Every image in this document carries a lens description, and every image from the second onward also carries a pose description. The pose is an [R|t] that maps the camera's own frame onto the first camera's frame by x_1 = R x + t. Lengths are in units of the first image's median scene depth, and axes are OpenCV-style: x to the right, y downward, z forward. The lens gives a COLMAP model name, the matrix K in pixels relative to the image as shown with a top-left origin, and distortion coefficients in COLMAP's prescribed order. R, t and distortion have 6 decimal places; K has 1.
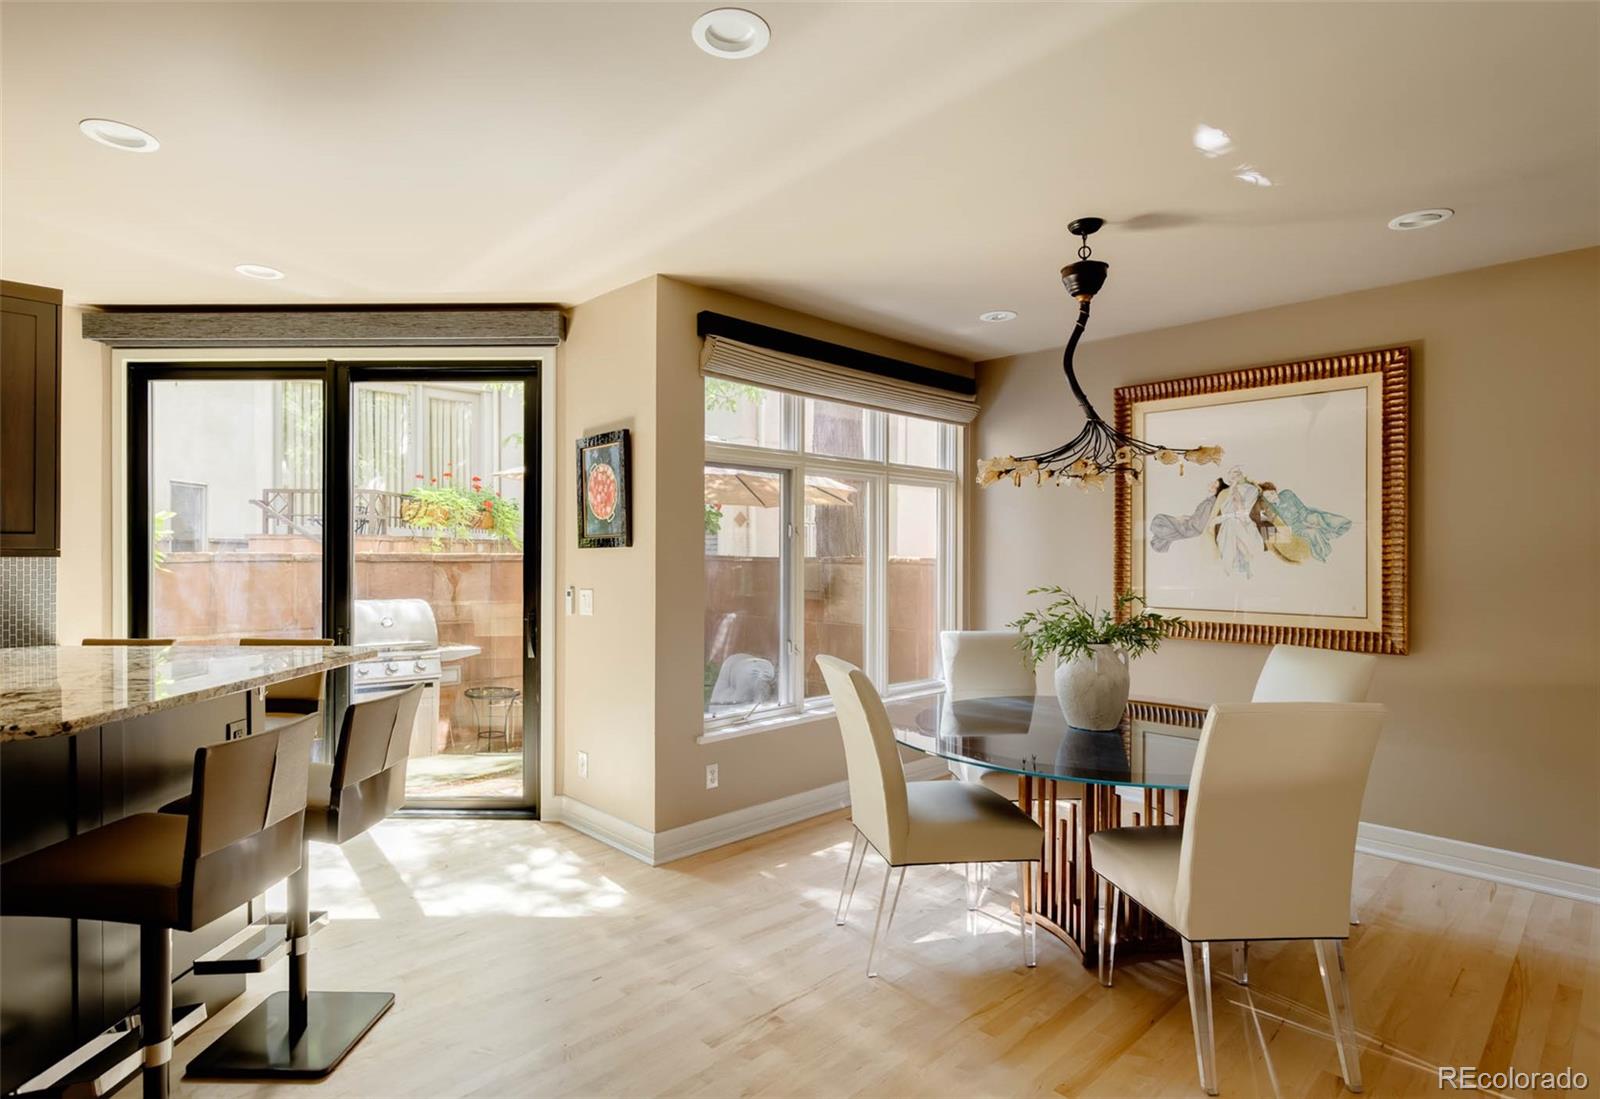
lens RADIAL K [[832.2, 0, 800.0], [0, 832.2, 549.5], [0, 0, 1]] dist [0.002287, 0.000280]
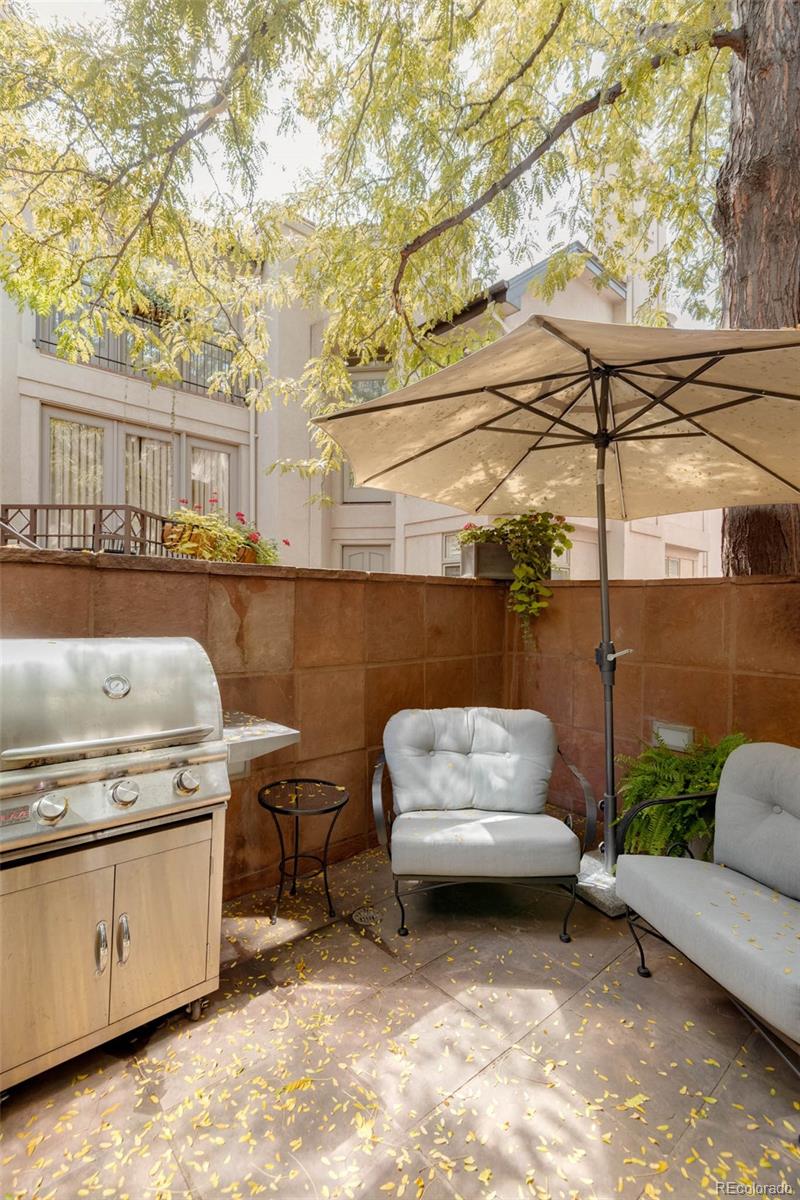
lens RADIAL K [[547.4, 0, 400.0], [0, 547.4, 600.0], [0, 0, 1]] dist [-0.001332, -0.000113]
pose [[0.998930, 0.008426, -0.045467, -0.282654], [-0.009130, 0.999841, -0.015302, 0.037049], [0.045331, 0.015701, 0.998849, 0.609550]]
